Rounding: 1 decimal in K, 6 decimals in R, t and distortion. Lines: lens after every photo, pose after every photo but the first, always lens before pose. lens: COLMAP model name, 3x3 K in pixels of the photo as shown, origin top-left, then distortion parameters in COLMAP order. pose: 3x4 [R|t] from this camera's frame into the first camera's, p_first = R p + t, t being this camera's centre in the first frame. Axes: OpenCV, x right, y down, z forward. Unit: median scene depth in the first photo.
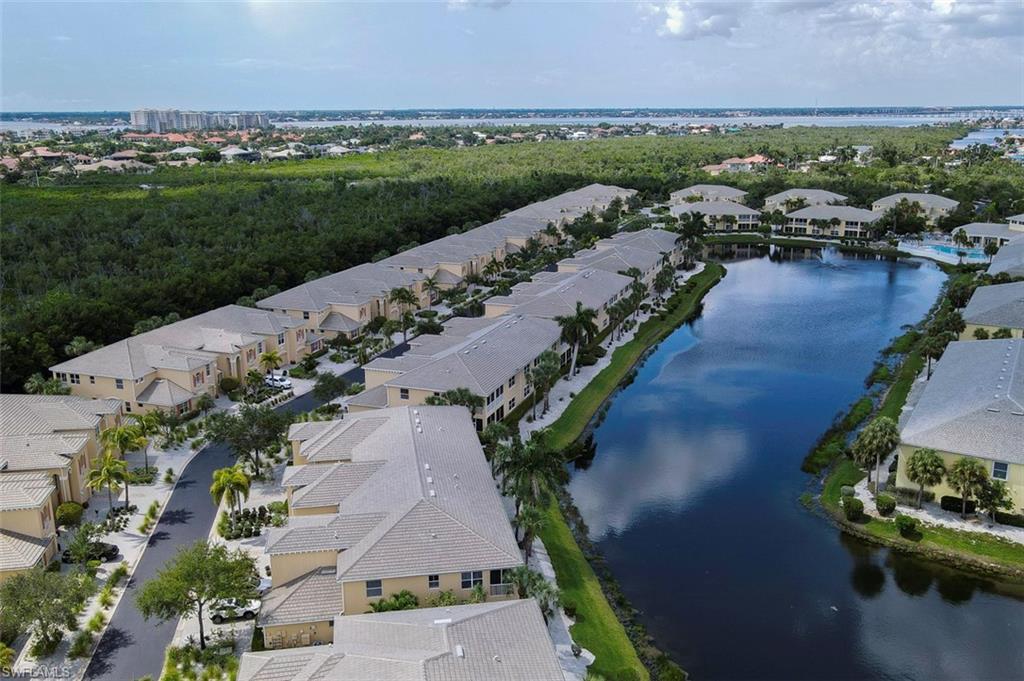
lens RADIAL K [[929.7, 0, 512.0], [0, 929.7, 340.5], [0, 0, 1]] dist [0.012073, 0.004127]
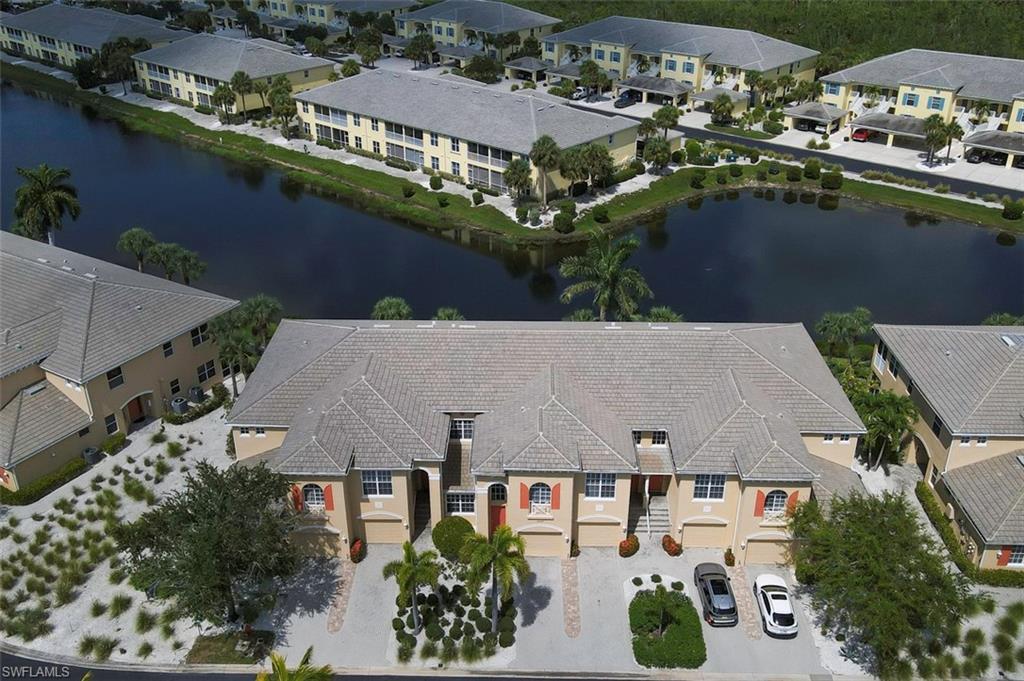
lens RADIAL K [[929.7, 0, 512.0], [0, 929.7, 340.5], [0, 0, 1]] dist [0.012073, 0.004127]
pose [[0.159921, -0.443337, 0.881974, -0.251015], [0.247487, 0.882944, 0.398950, -0.055664], [-0.955602, 0.154476, 0.250921, 0.302919]]
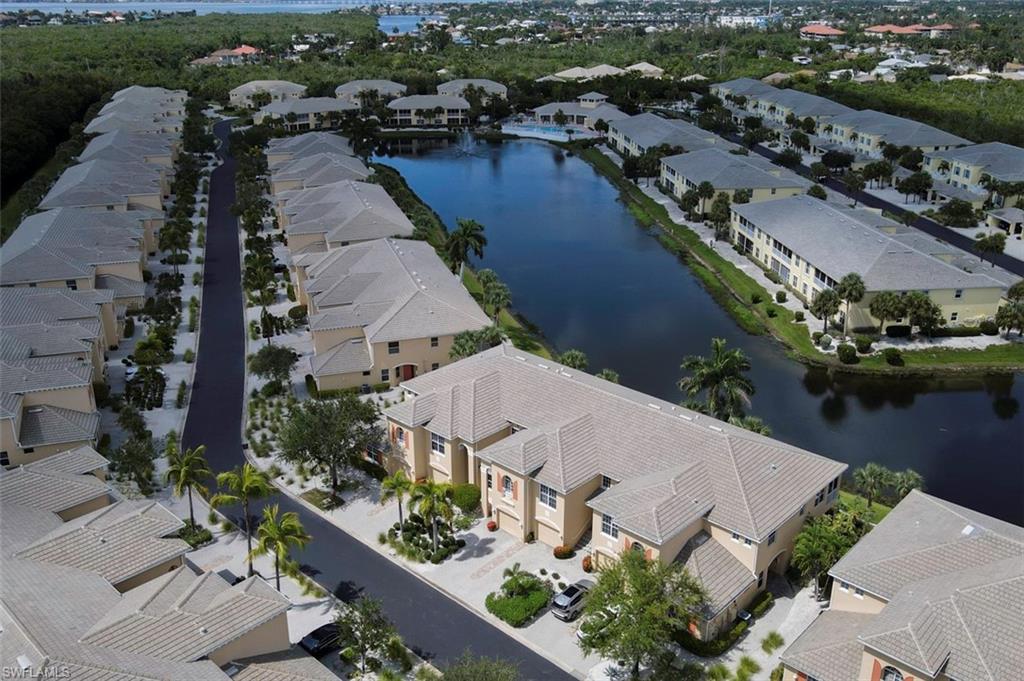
lens RADIAL K [[929.7, 0, 512.0], [0, 929.7, 340.5], [0, 0, 1]] dist [0.012073, 0.004127]
pose [[0.785451, -0.214117, 0.580707, -0.242185], [0.147398, 0.975970, 0.160491, -0.032361], [-0.601116, -0.040462, 0.798137, 0.118457]]
